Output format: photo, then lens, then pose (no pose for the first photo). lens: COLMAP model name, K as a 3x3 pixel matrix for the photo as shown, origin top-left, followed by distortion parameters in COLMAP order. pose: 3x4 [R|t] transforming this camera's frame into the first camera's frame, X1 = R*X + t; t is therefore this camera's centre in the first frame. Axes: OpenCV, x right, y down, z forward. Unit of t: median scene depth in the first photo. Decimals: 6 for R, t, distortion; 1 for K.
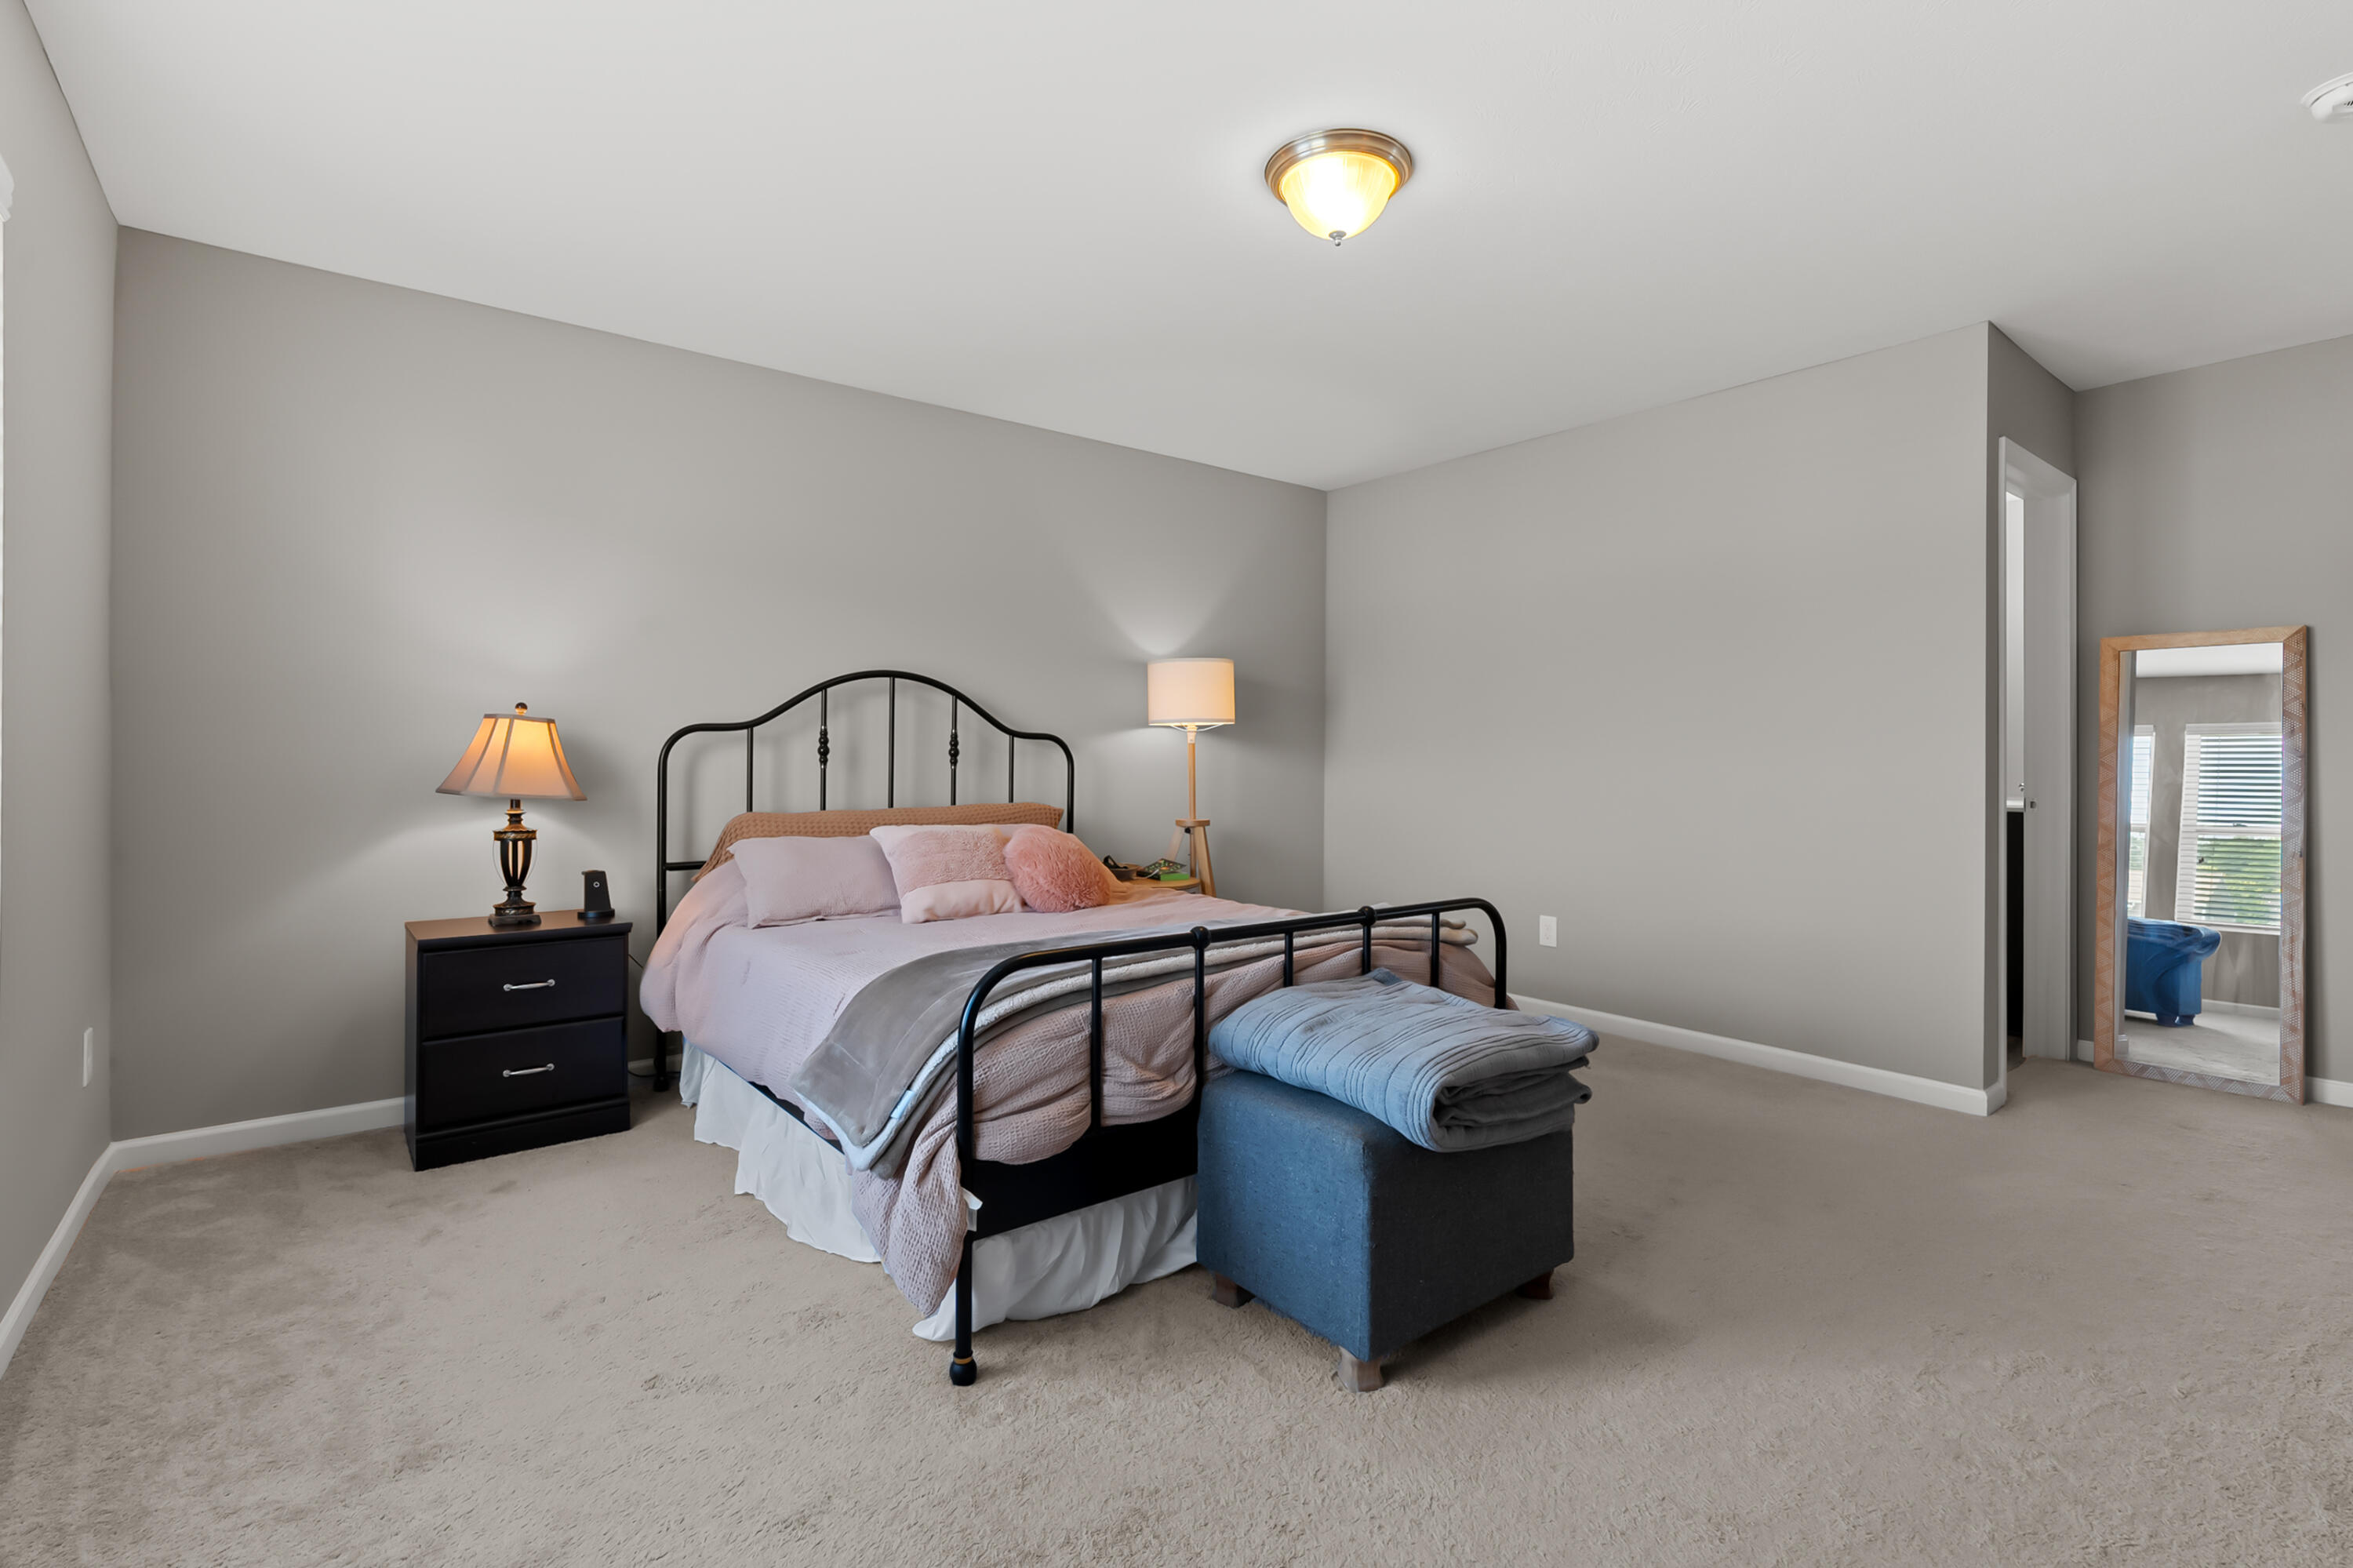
lens RADIAL K [[1053.0, 0, 1174.5], [0, 1053.0, 766.7], [0, 0, 1]] dist [-0.004538, 0.000438]
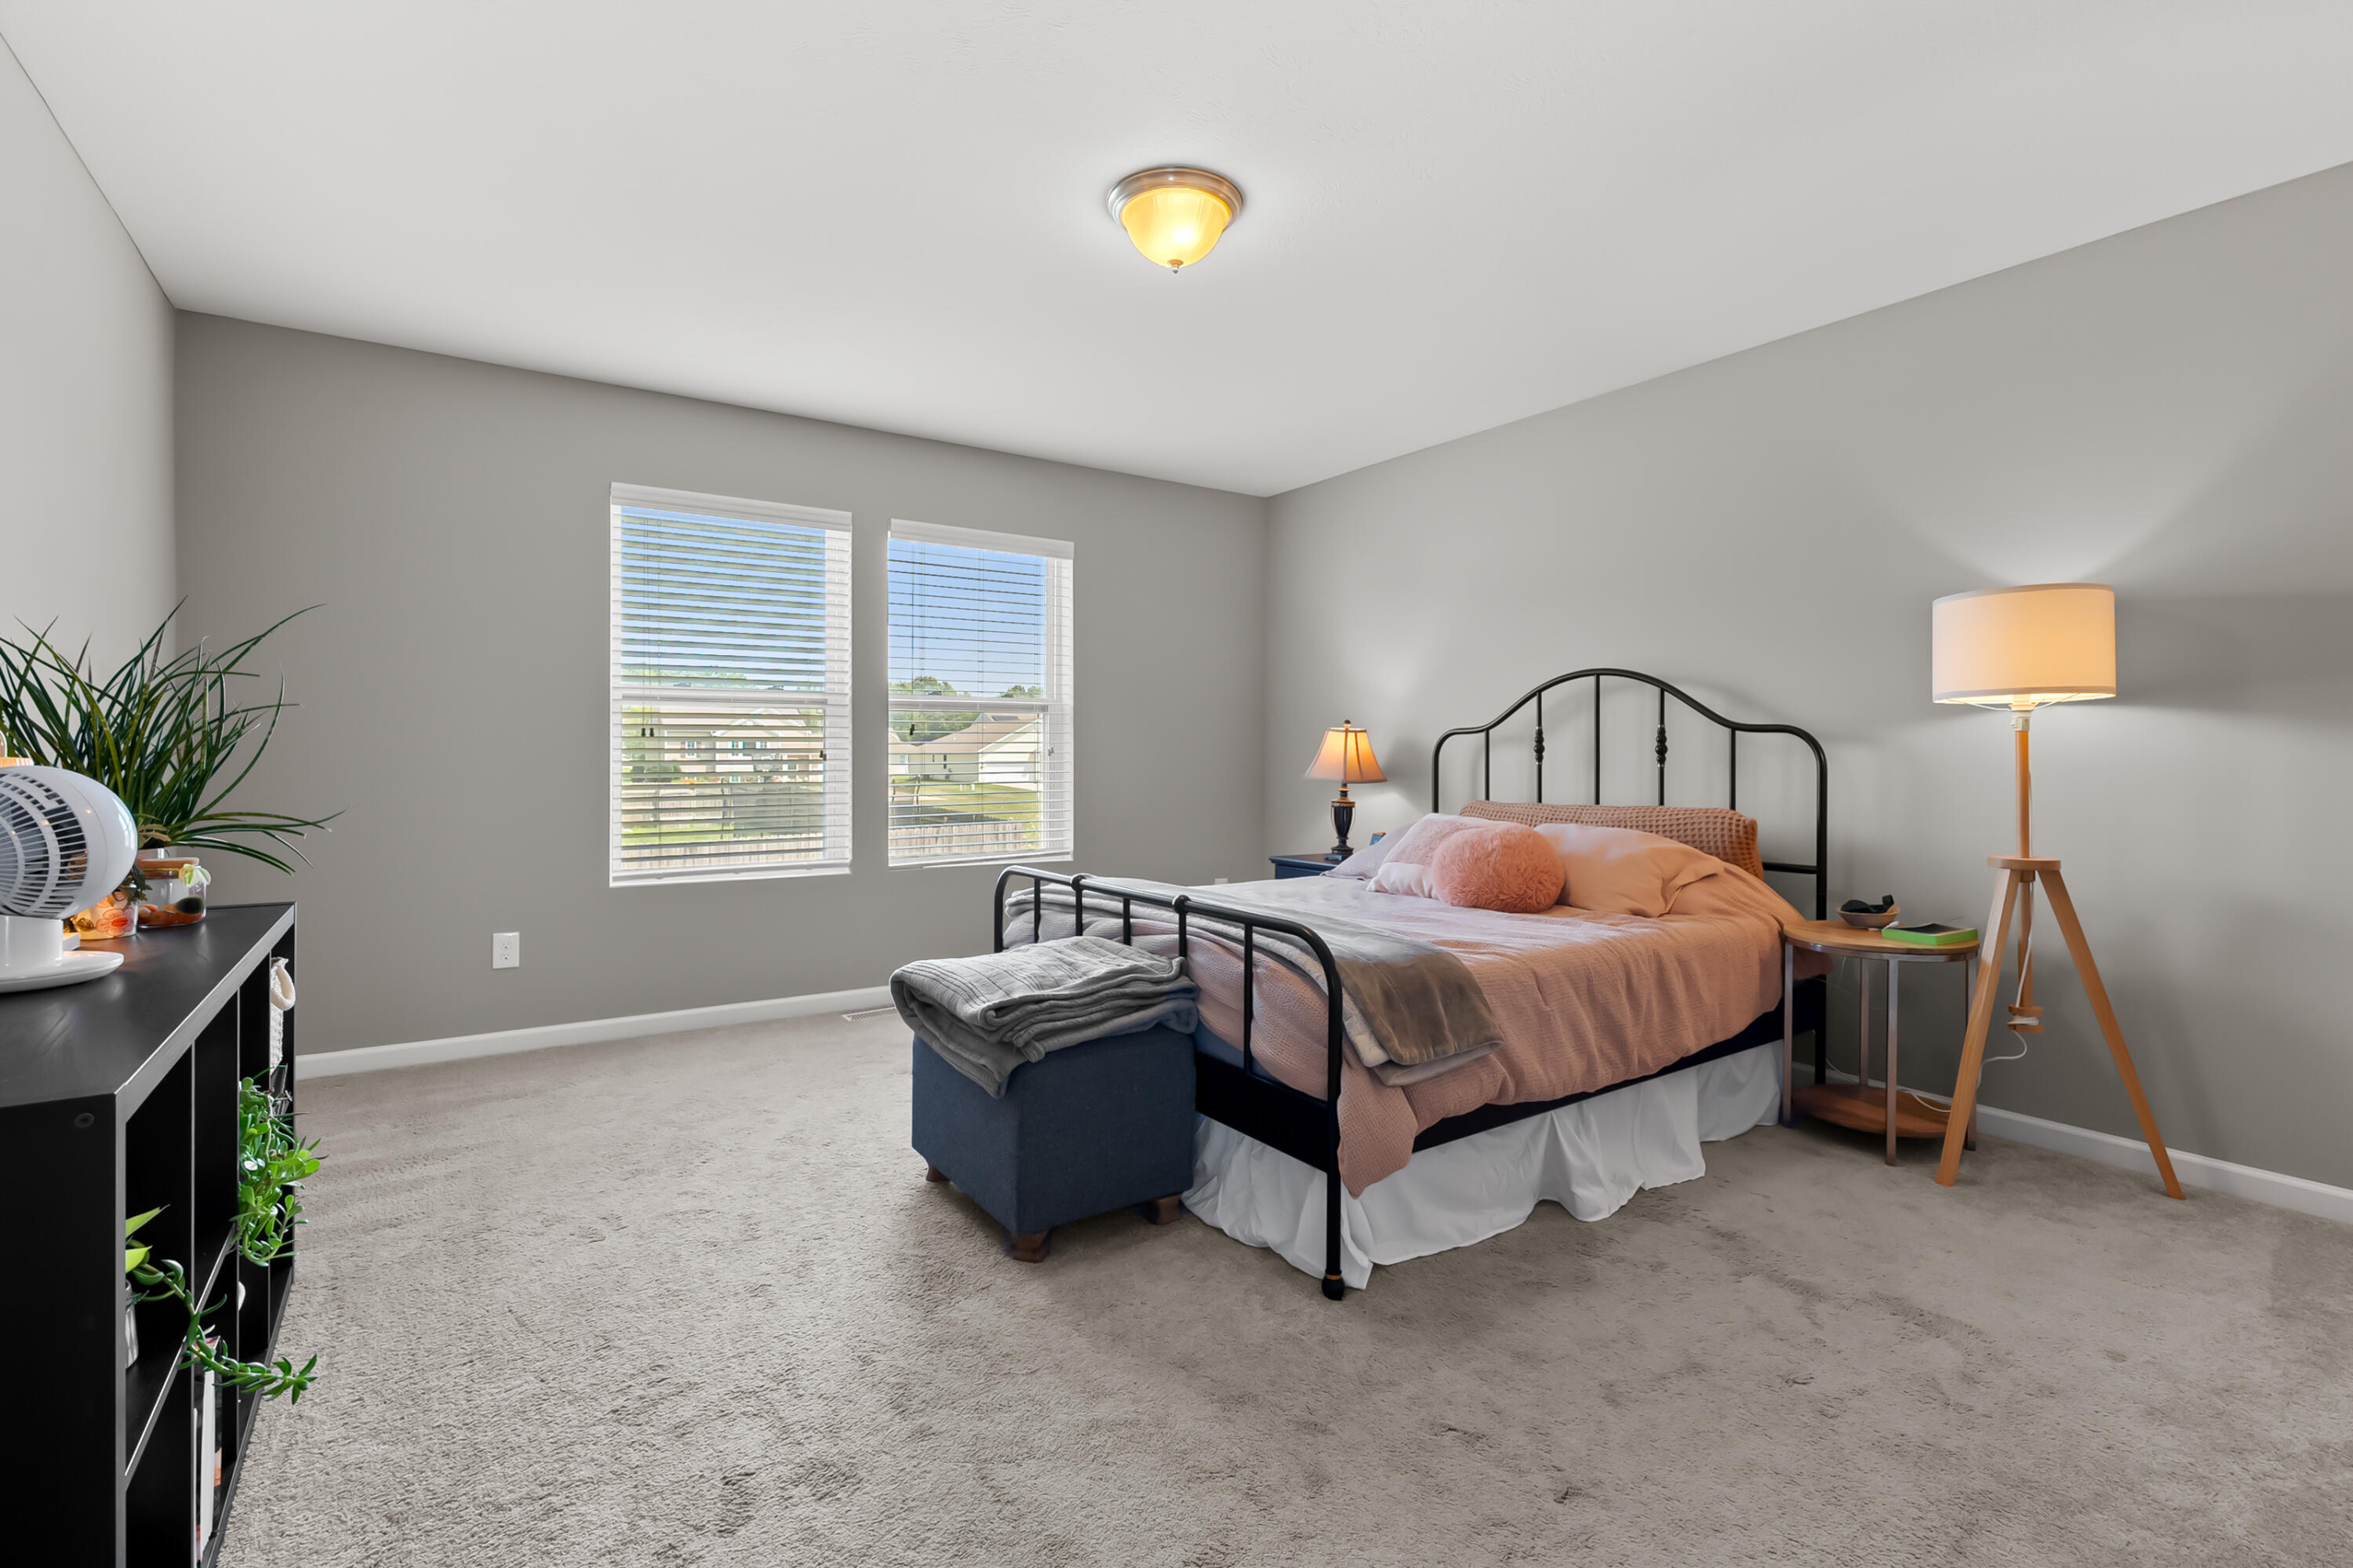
lens RADIAL K [[1053.0, 0, 1175.6], [0, 1053.0, 767.1], [0, 0, 1]] dist [-0.004538, 0.000438]
pose [[-0.055894, 0.006832, -0.998413, 0.758766], [-0.012598, 0.999892, 0.007548, 0.000177], [0.998357, 0.013000, -0.055802, 0.654837]]
